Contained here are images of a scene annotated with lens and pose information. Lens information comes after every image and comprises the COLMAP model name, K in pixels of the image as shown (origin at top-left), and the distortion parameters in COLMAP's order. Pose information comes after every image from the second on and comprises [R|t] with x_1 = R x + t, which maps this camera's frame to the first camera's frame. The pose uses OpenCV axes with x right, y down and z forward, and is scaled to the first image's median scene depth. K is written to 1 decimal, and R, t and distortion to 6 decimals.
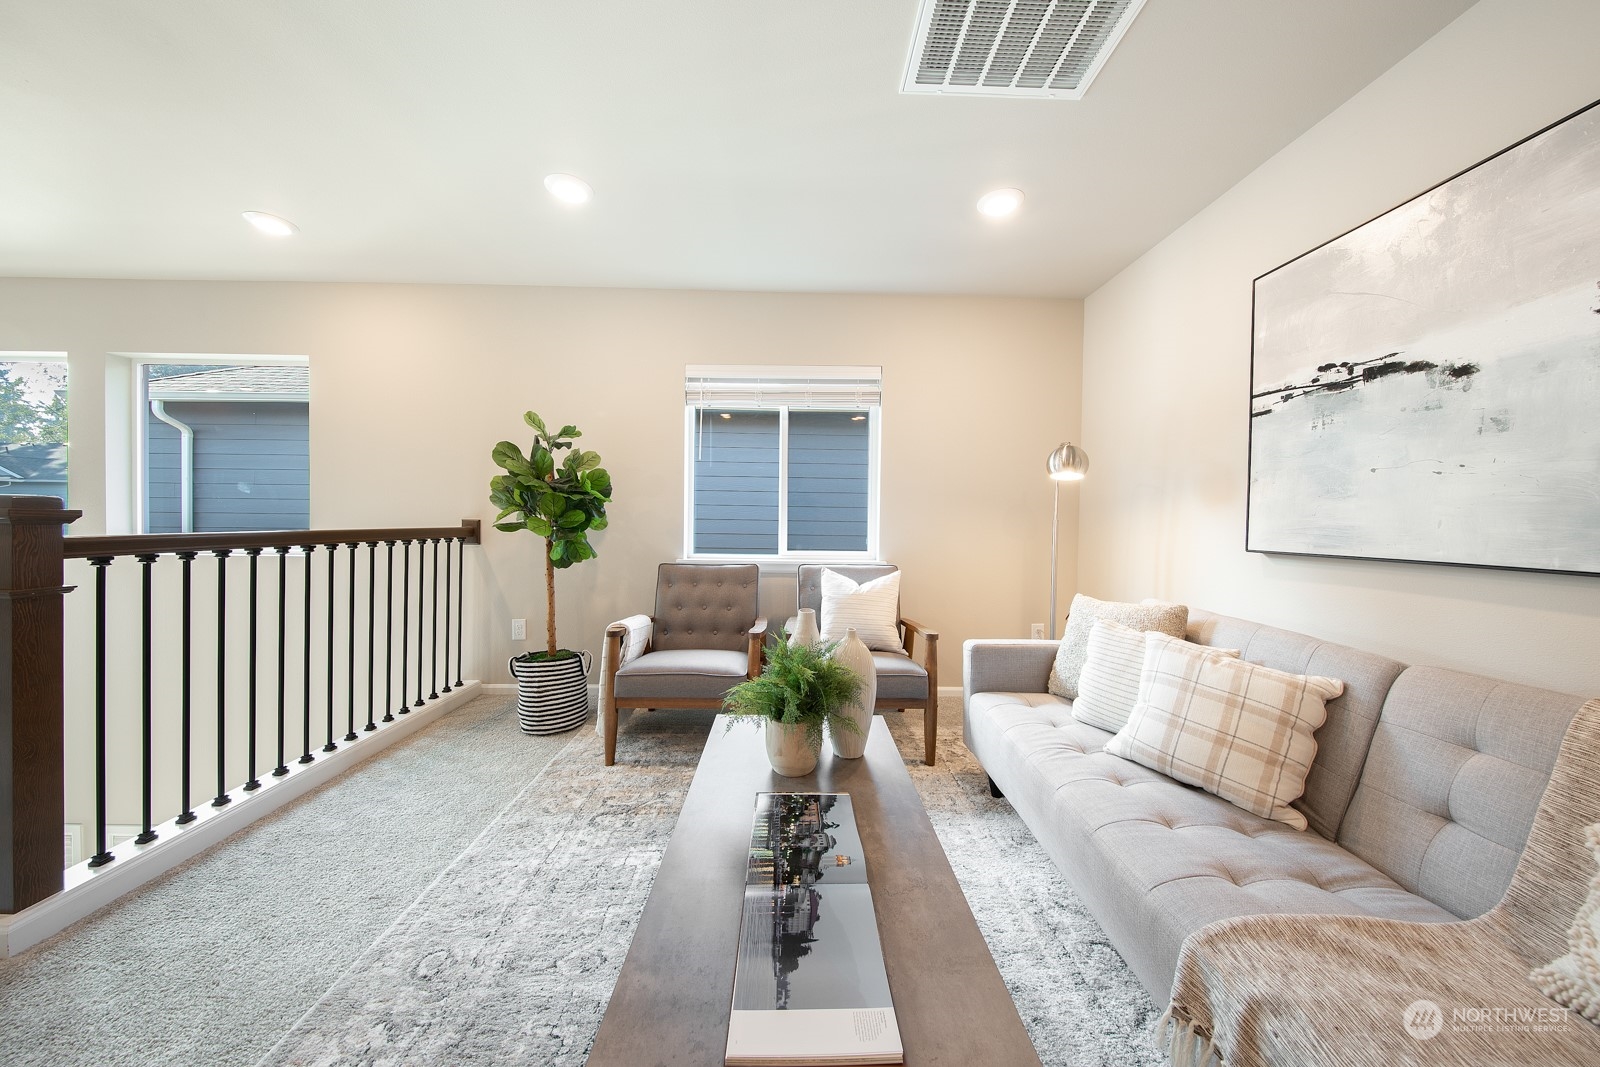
lens RADIAL K [[504.0, 0, 802.0], [0, 504.0, 527.3], [0, 0, 1]] dist [-0.003401, -0.001335]
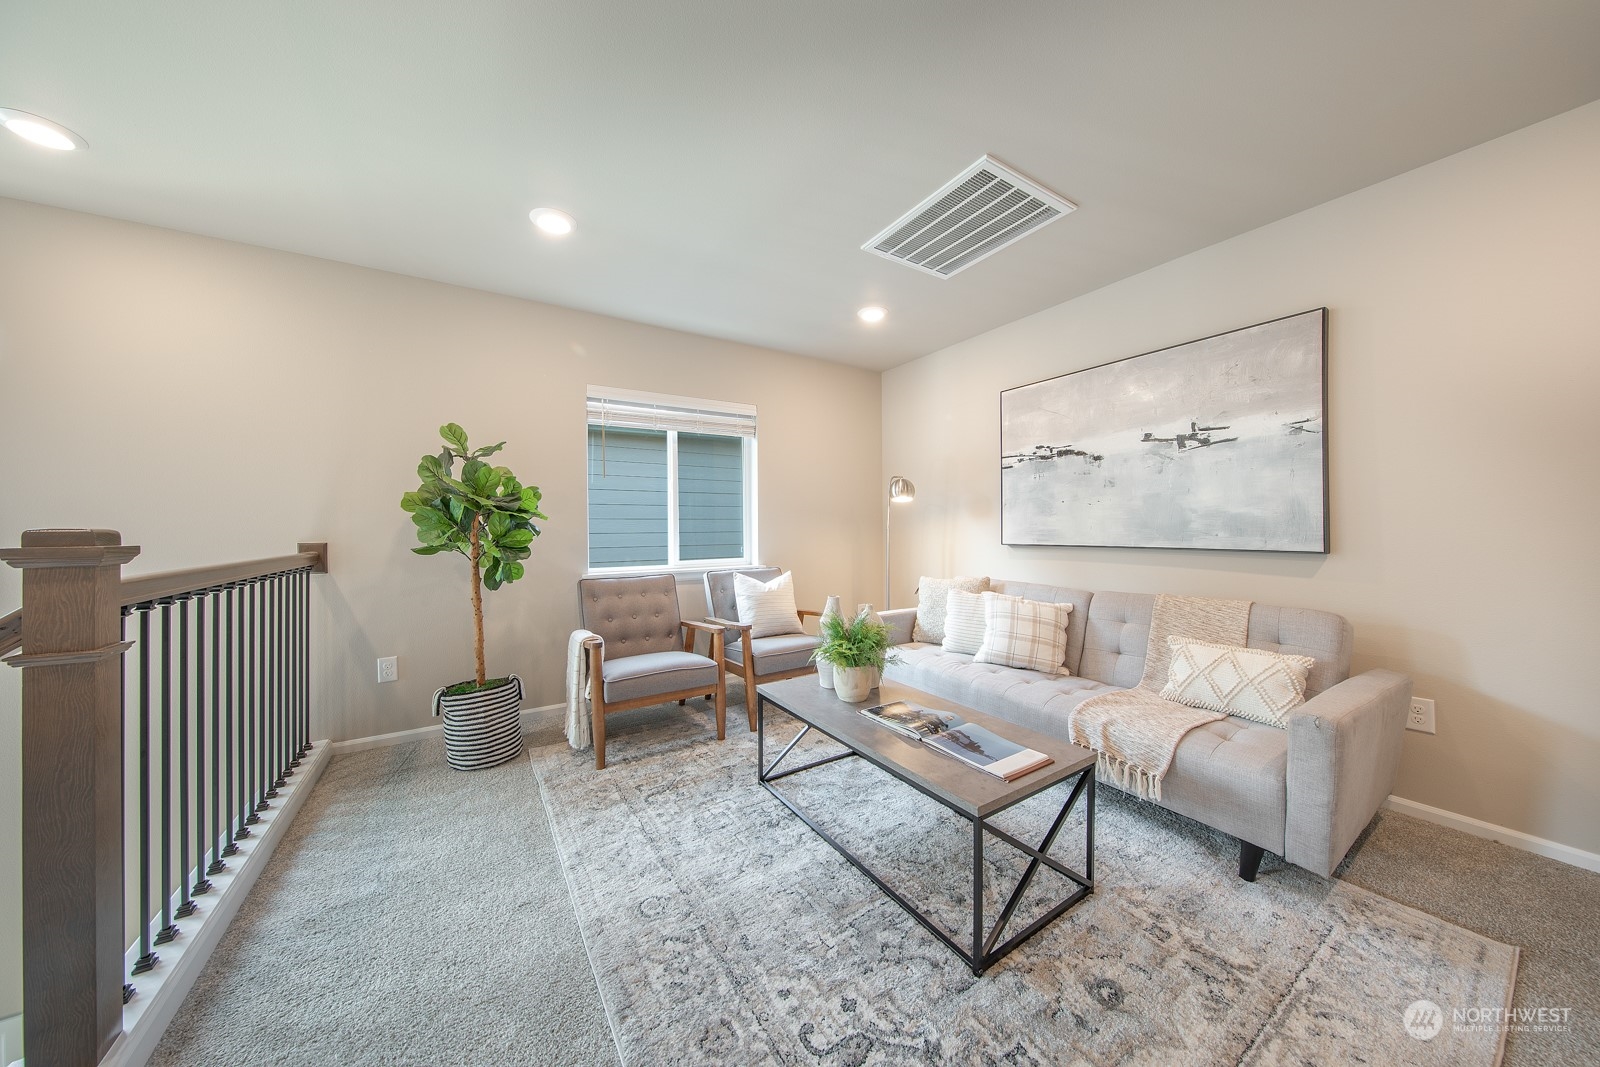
lens RADIAL K [[504.0, 0, 795.6], [0, 504.0, 528.4], [0, 0, 1]] dist [-0.003401, -0.001335]
pose [[0.860556, -0.020700, 0.508936, -0.701364], [0.028039, 0.999584, -0.006755, -0.019535], [-0.508584, 0.020083, 0.860778, -0.167133]]
